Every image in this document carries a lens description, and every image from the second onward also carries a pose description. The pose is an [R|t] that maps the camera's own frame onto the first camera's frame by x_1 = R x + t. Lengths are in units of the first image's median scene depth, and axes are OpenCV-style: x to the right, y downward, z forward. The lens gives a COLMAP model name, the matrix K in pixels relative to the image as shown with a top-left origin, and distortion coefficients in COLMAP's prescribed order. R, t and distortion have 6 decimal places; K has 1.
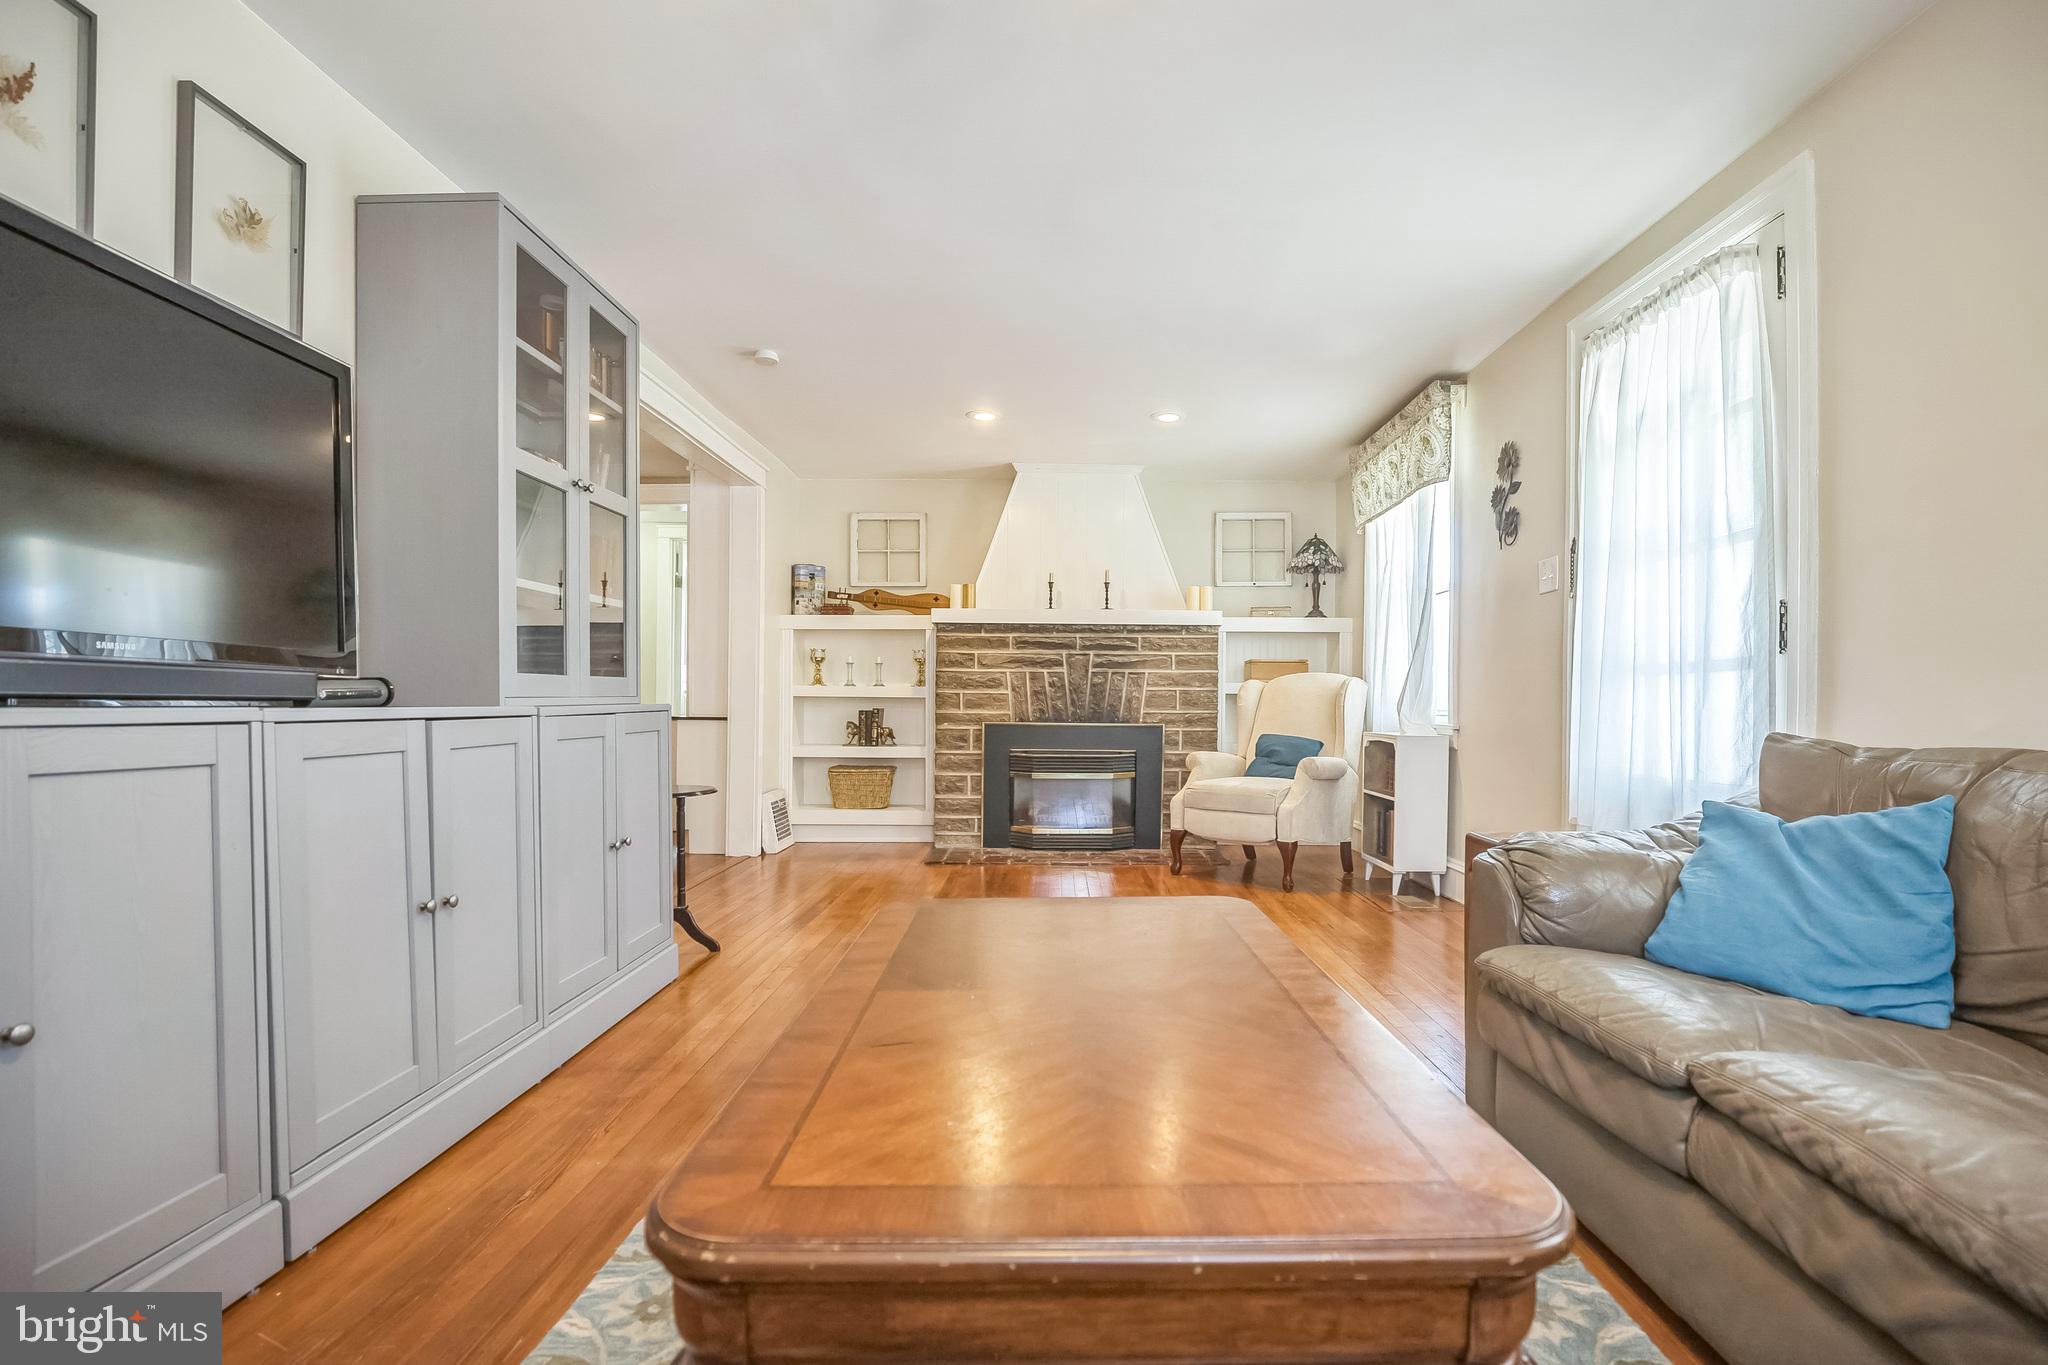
lens RADIAL K [[948.7, 0, 1045.8], [0, 948.7, 696.7], [0, 0, 1]] dist [-0.032721, 0.000183]
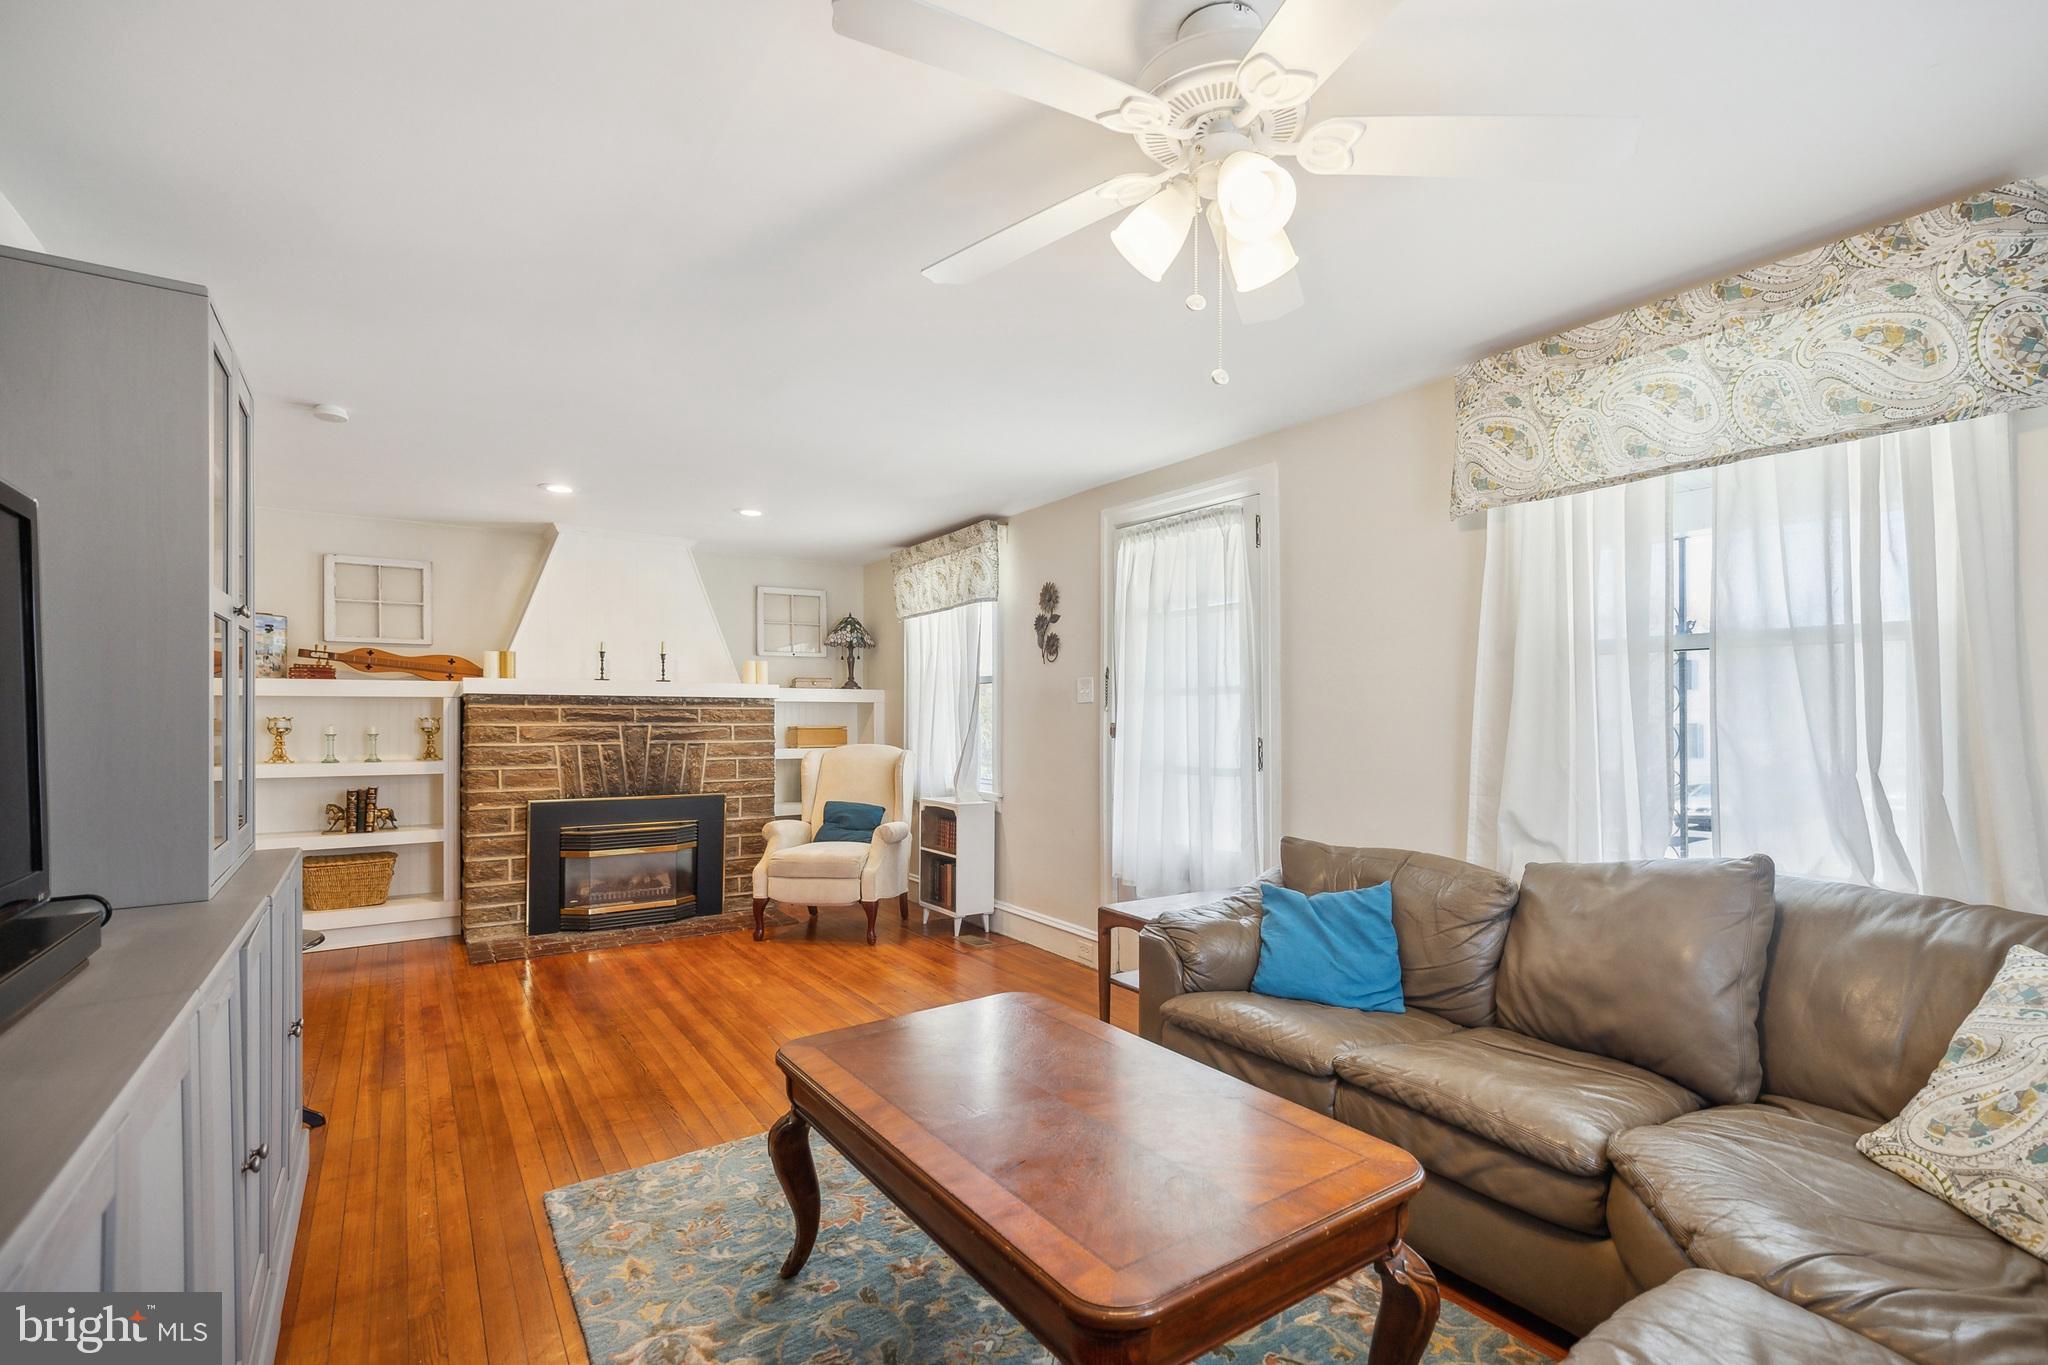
lens RADIAL K [[935.2, 0, 1024.0], [0, 935.2, 682.5], [0, 0, 1]] dist [0.000738, 0.000060]
pose [[0.828071, 0.011624, 0.560503, -0.199966], [0.003523, 0.999657, -0.025938, -0.071506], [-0.560612, 0.023453, 0.827746, -0.047360]]
